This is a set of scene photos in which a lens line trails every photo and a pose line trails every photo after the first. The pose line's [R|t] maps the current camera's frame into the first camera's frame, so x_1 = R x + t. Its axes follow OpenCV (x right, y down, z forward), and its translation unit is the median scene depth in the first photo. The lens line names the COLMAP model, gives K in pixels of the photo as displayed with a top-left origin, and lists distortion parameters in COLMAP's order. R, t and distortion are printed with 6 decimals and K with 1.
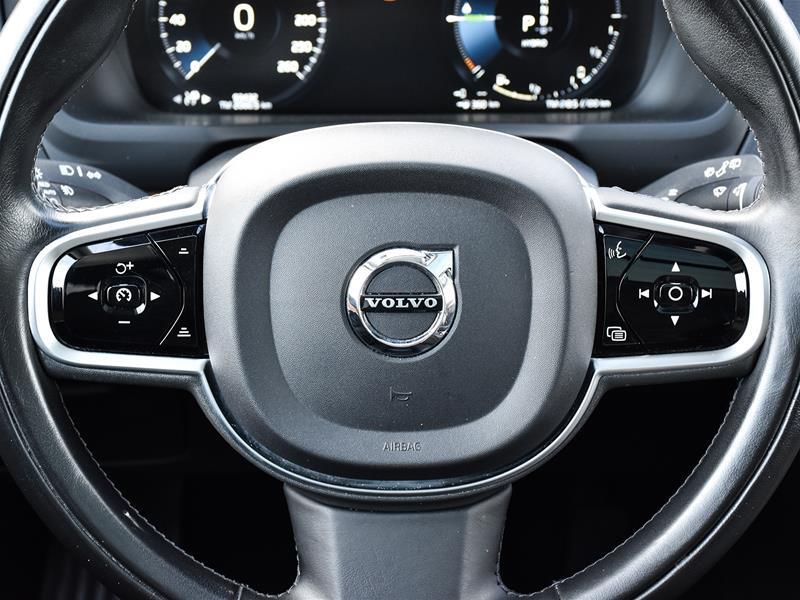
lens RADIAL K [[1870.9, 0, 400.0], [0, 1870.9, 300.0], [0, 0, 1]] dist [0.339726, 0.169982]
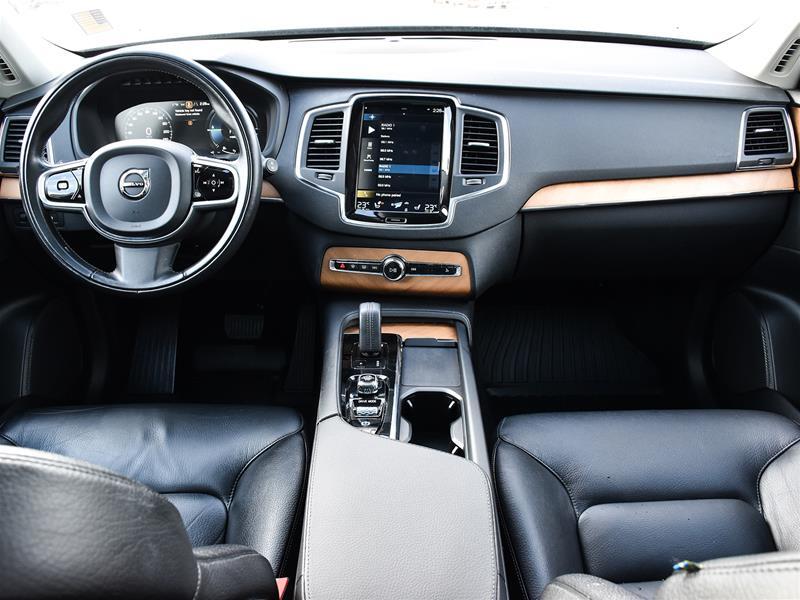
lens RADIAL K [[686.0, 0, 400.0], [0, 686.0, 300.0], [0, 0, 1]] dist [-0.156991, 0.112189]
pose [[0.999989, -0.004059, -0.002241, 0.432258], [0.004002, 0.999676, -0.025132, 0.216398], [0.002342, 0.025123, 0.999682, -0.222554]]
